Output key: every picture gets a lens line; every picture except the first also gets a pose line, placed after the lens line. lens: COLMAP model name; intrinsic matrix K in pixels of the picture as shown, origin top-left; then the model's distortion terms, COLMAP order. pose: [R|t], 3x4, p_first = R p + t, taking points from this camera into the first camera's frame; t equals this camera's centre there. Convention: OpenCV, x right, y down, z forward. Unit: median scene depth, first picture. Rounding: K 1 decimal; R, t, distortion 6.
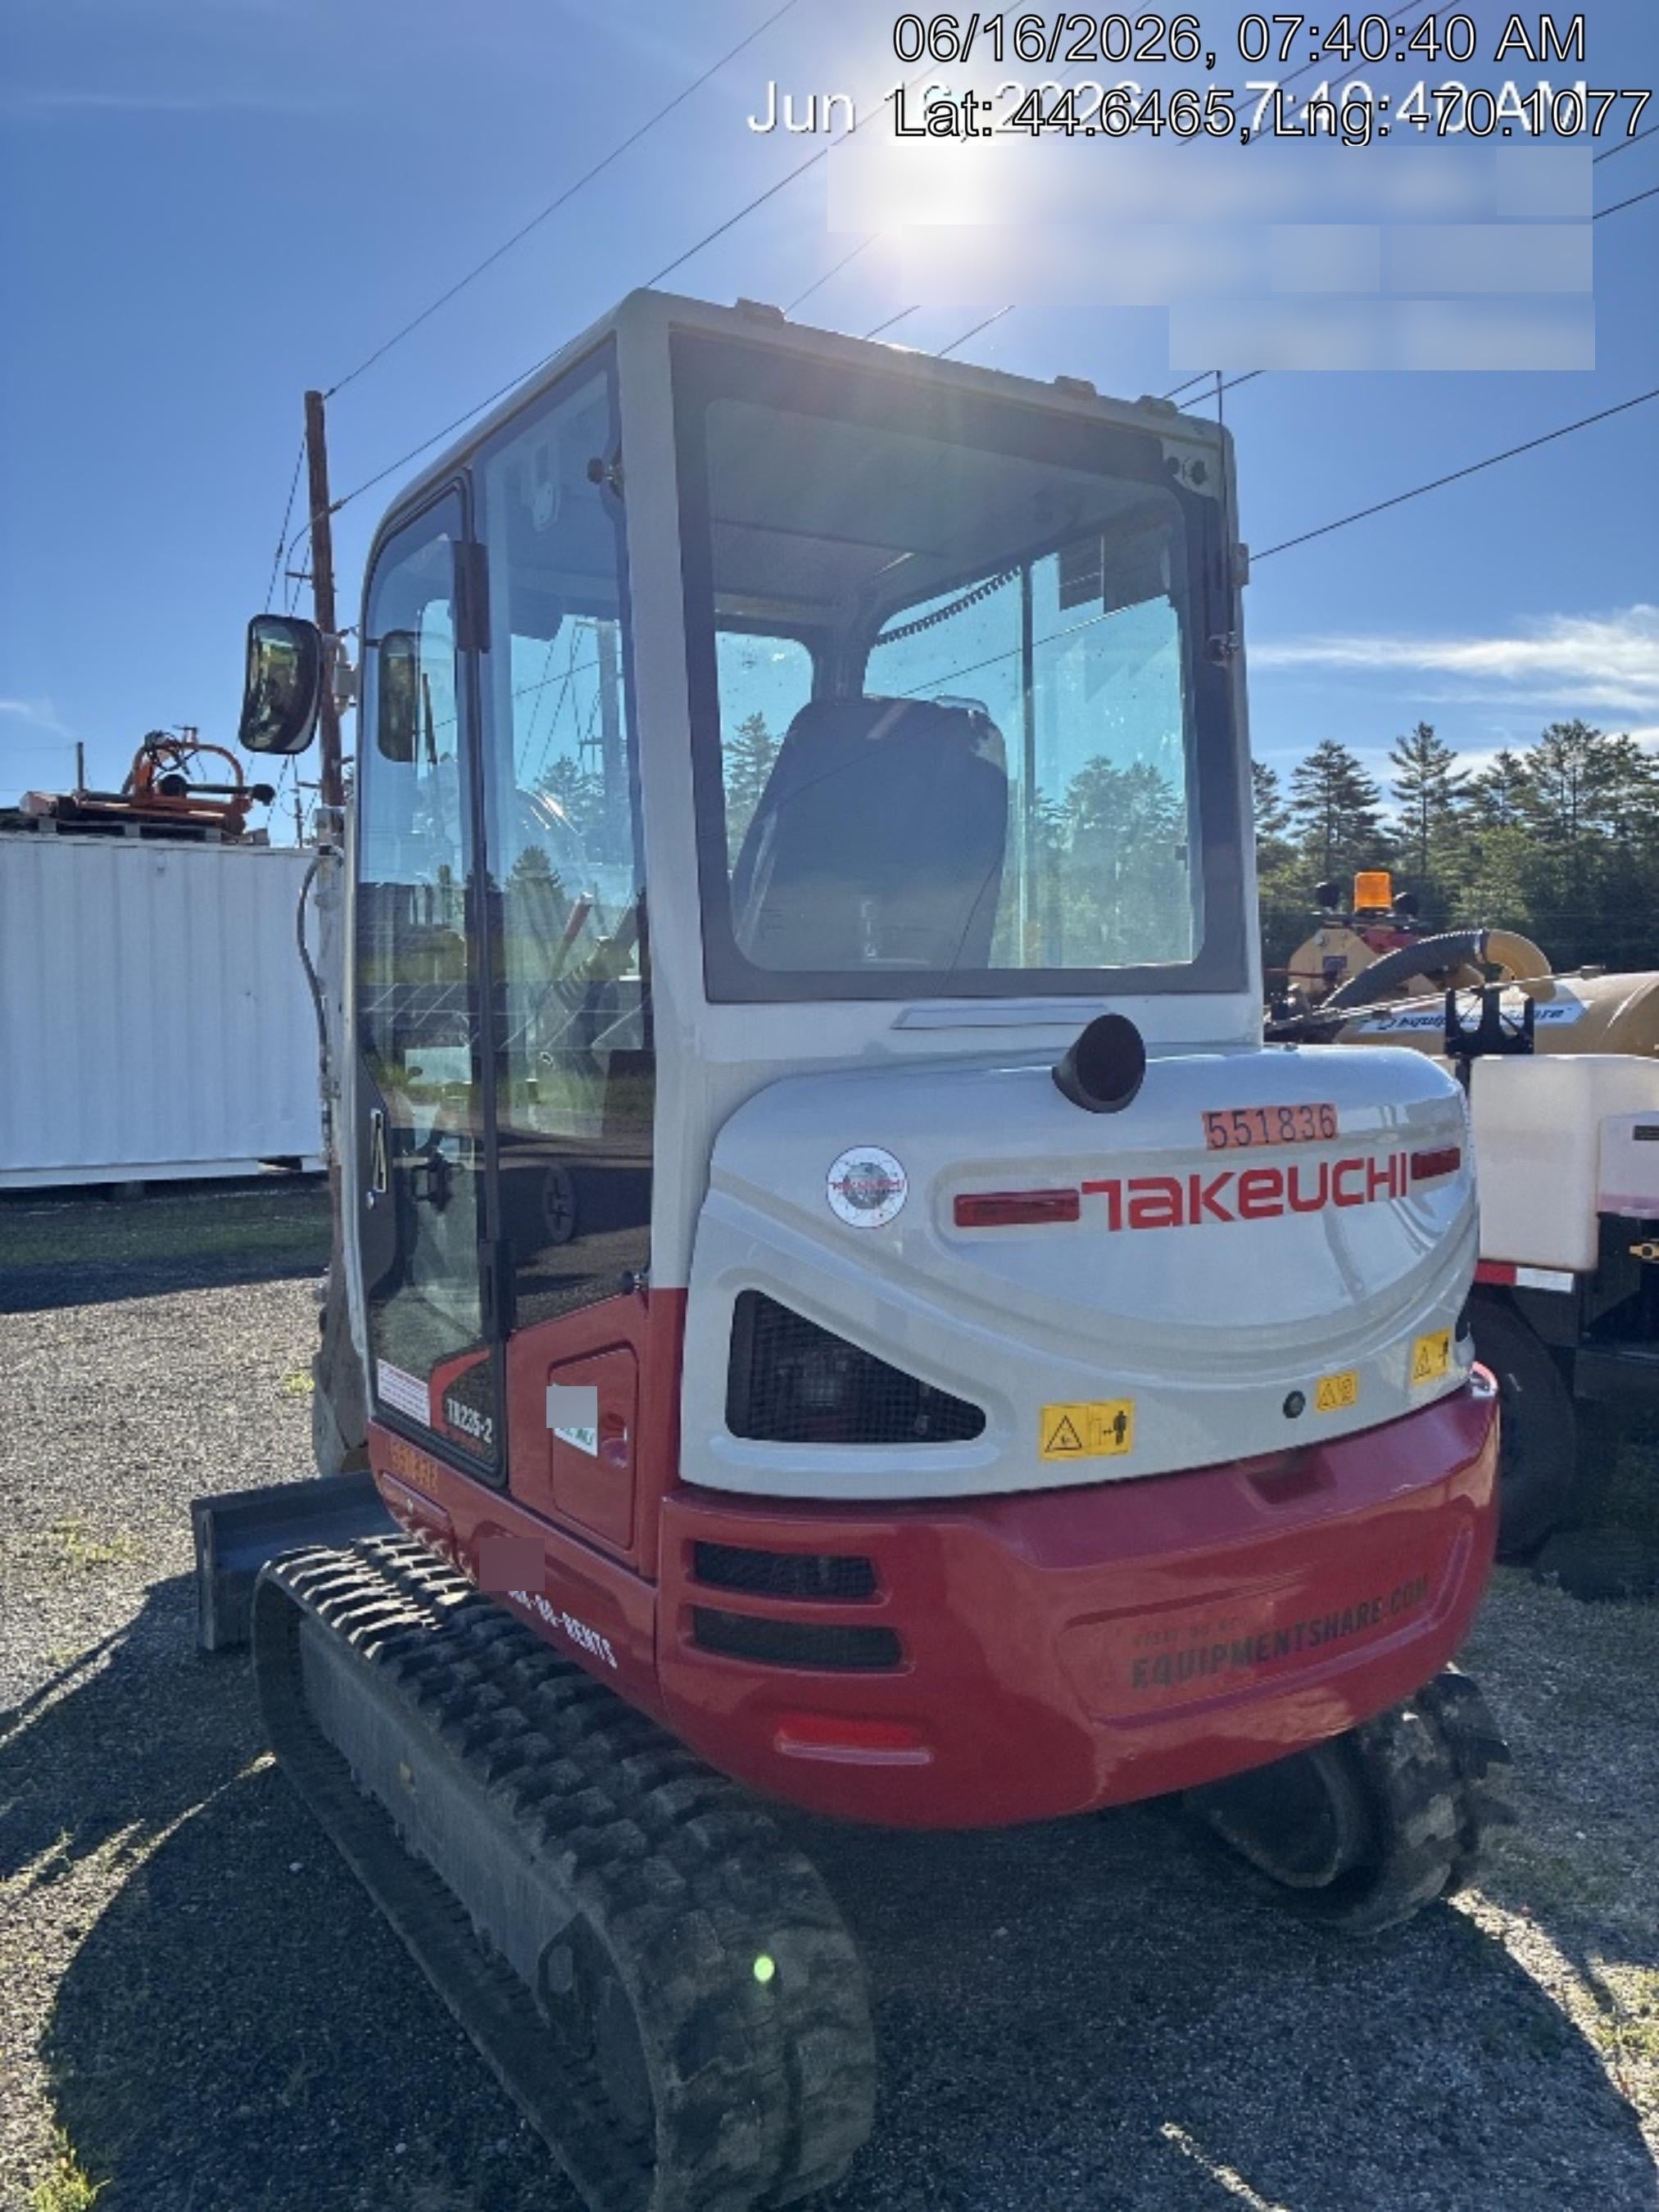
lens RADIAL K [[1690.6, 0, 829.5], [0, 1690.6, 1106.0], [0, 0, 1]] dist [-0.009225, 0.004887]
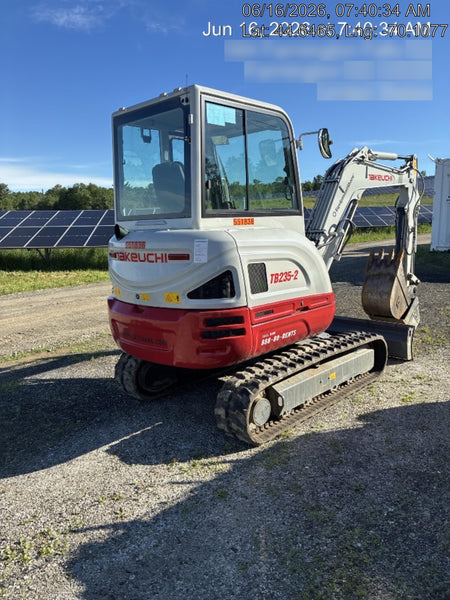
lens RADIAL K [[458.6, 0, 225.0], [0, 458.6, 300.0], [0, 0, 1]] dist [-0.009225, 0.004887]
pose [[0.225156, 0.185959, -0.956412, 1.796826], [-0.007725, 0.981927, 0.189101, -0.097862], [0.974292, -0.035189, 0.222523, 0.957614]]
